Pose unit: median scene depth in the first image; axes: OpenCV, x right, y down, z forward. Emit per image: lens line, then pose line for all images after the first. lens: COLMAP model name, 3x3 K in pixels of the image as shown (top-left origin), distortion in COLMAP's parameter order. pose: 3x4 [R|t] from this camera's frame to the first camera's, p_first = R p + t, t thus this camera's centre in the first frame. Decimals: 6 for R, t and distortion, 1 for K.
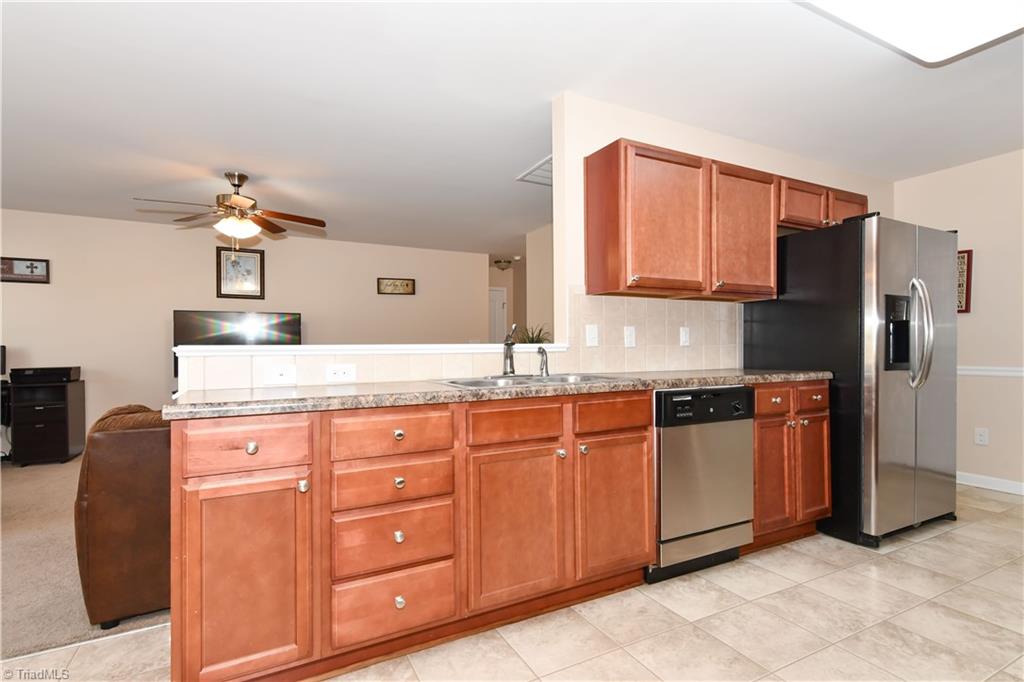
lens RADIAL K [[493.2, 0, 504.9], [0, 493.2, 344.0], [0, 0, 1]] dist [0.010201, -0.008856]
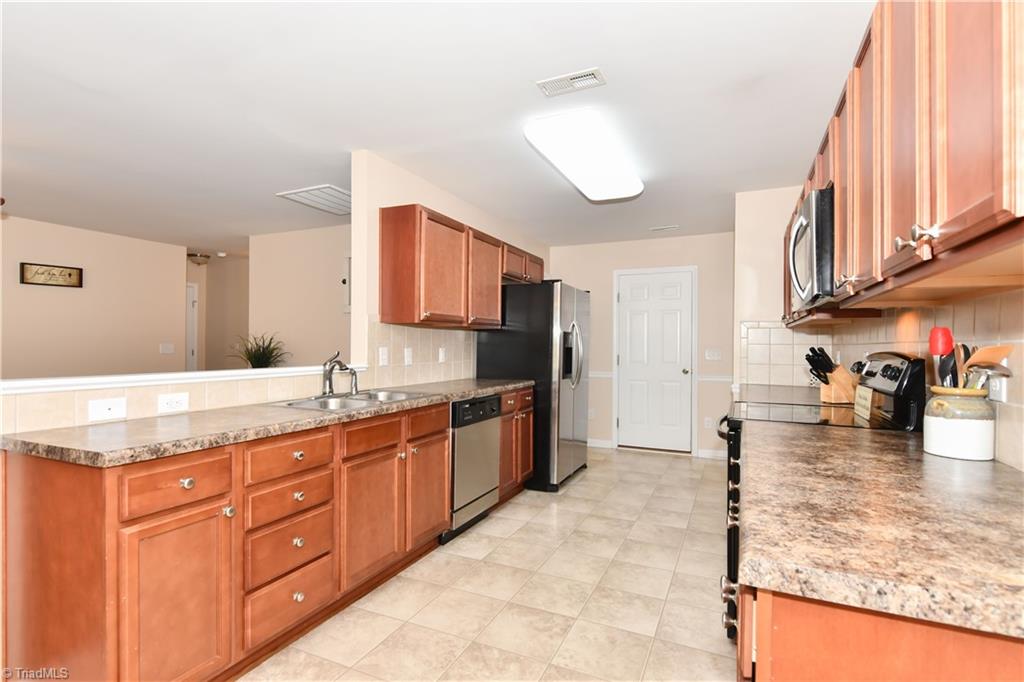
lens RADIAL K [[493.2, 0, 514.2], [0, 493.2, 342.7], [0, 0, 1]] dist [0.010201, -0.008856]
pose [[0.785845, 0.015202, 0.618236, -0.351502], [-0.017233, 0.999848, -0.002681, -0.059567], [-0.618183, -0.008547, 0.785988, -0.157145]]
